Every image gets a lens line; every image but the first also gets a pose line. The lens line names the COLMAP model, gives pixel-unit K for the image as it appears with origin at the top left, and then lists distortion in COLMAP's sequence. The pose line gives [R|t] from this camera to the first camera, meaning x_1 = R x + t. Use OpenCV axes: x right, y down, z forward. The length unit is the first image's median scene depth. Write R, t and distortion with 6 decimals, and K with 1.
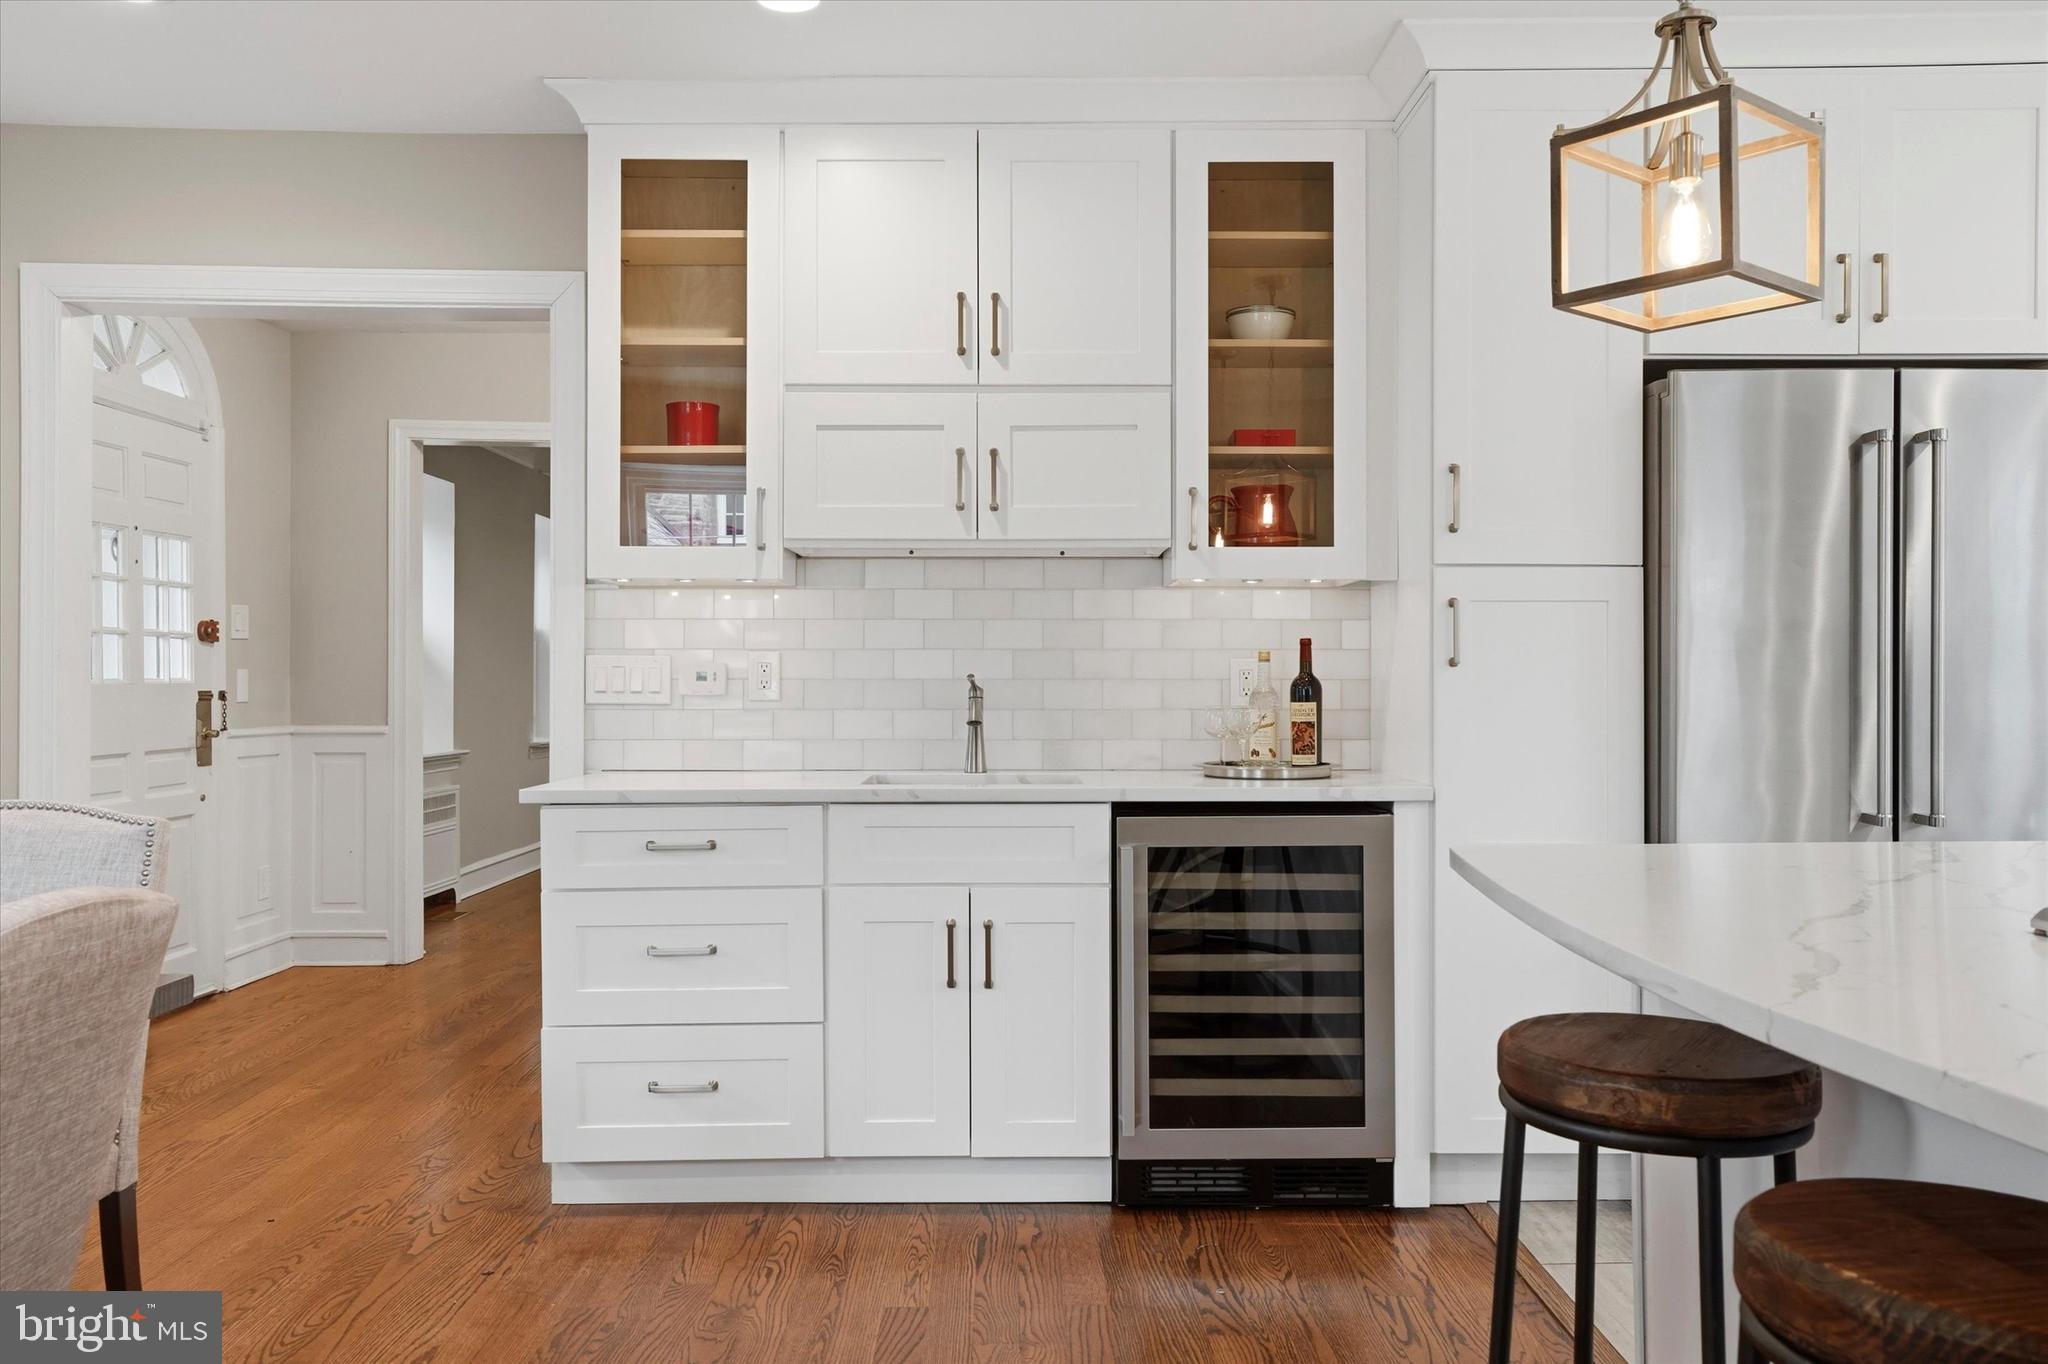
lens RADIAL K [[1563.7, 0, 1020.7], [0, 1563.7, 671.6], [0, 0, 1]] dist [0.005636, 0.004754]
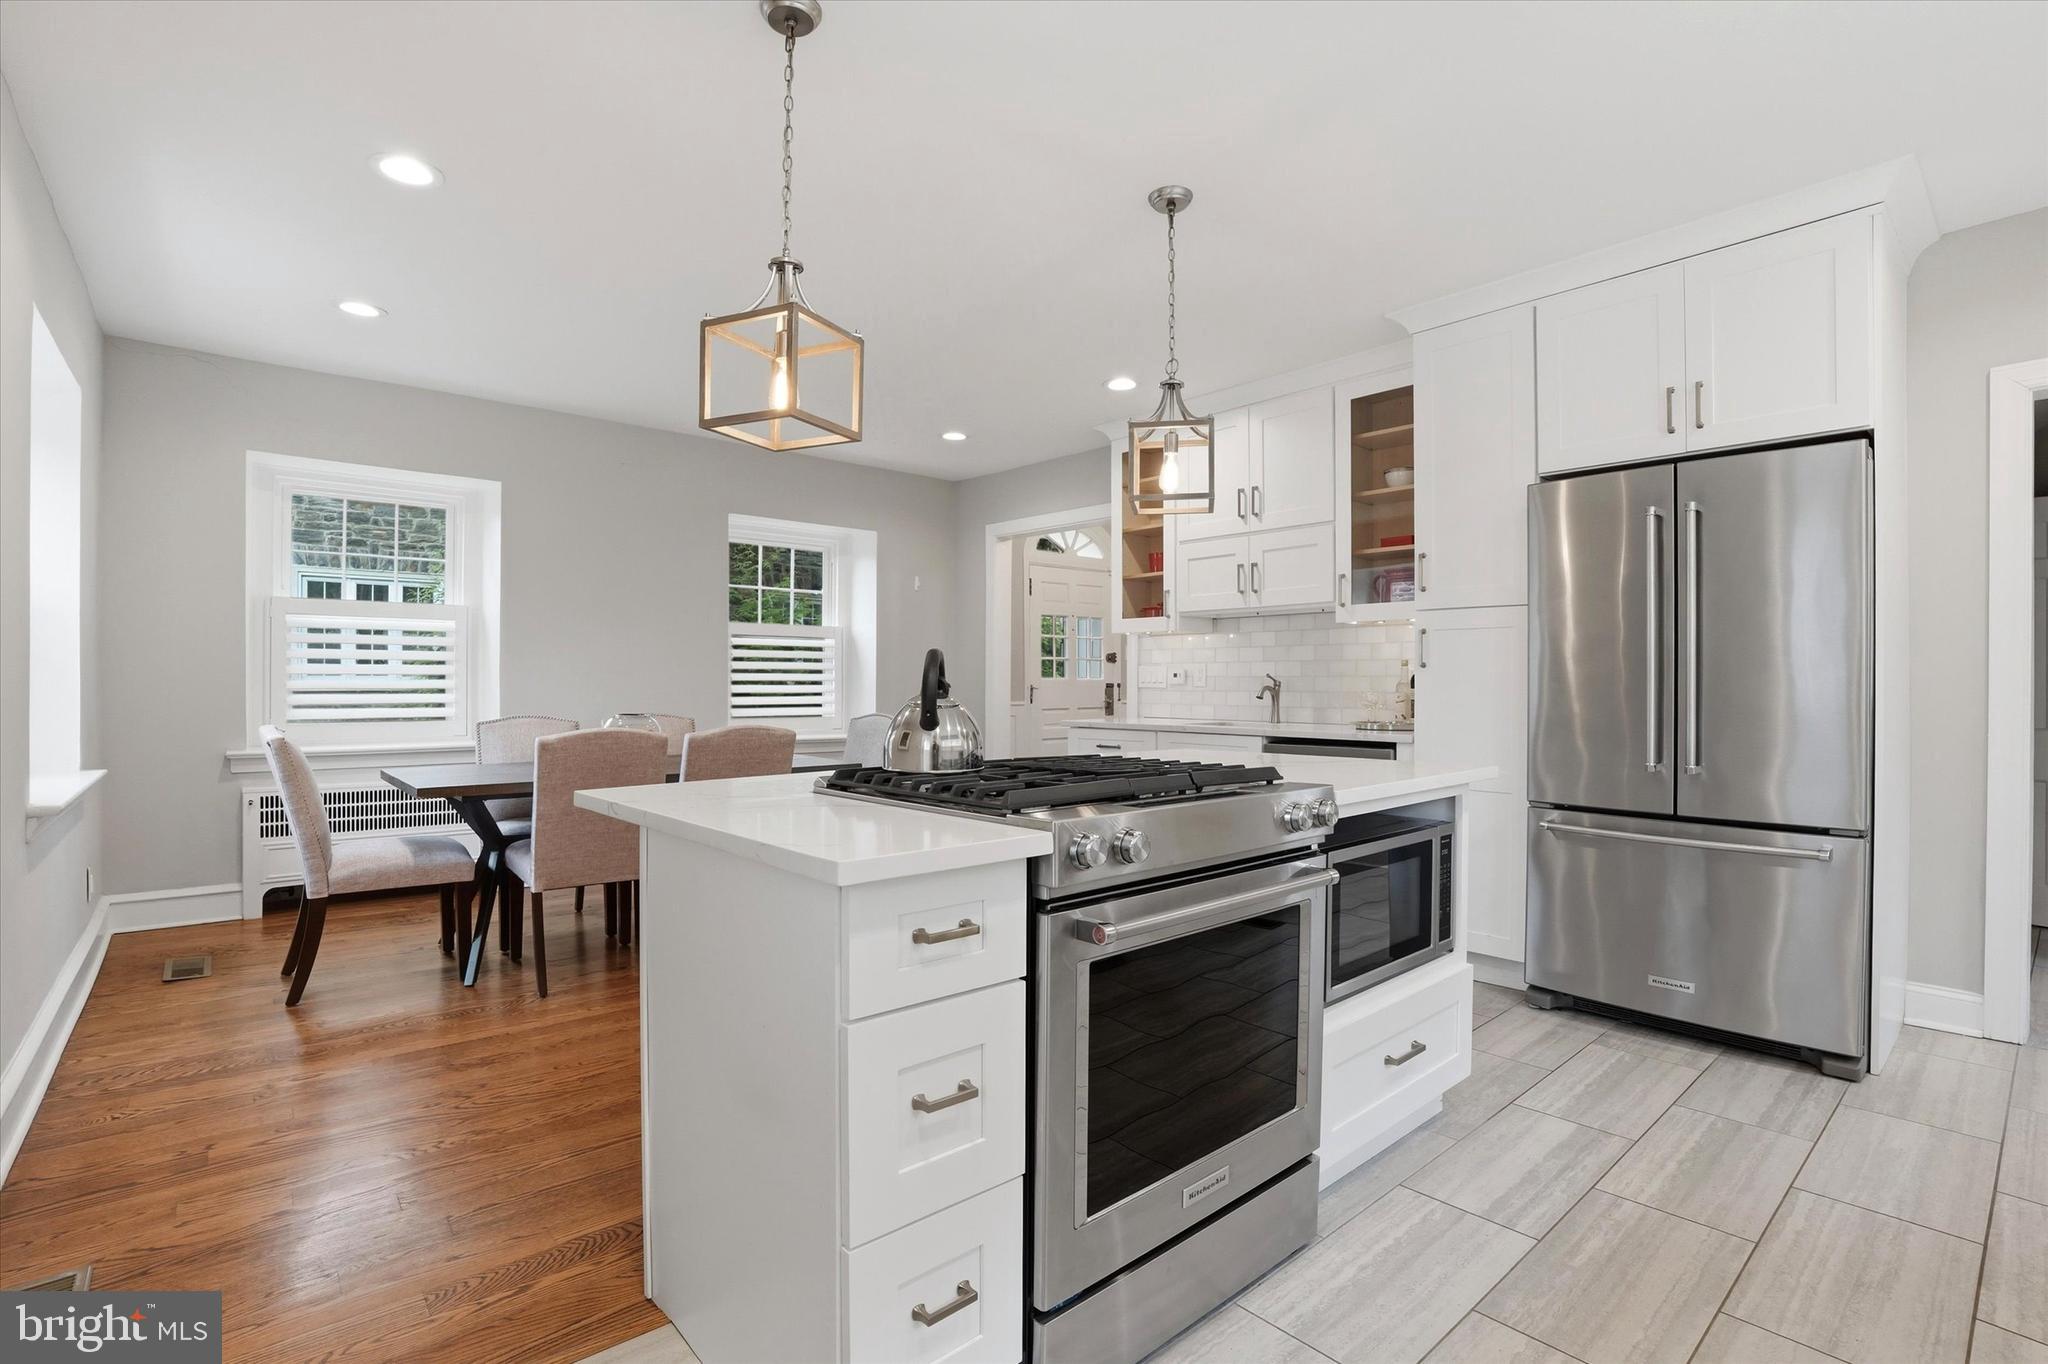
lens RADIAL K [[948.4, 0, 1020.1], [0, 948.4, 682.2], [0, 0, 1]] dist [-0.067143, 0.021660]
pose [[0.647428, 0.002534, -0.762123, 0.720649], [0.000162, 0.999994, 0.003463, 0.008797], [0.762127, -0.002365, 0.647423, -0.027291]]
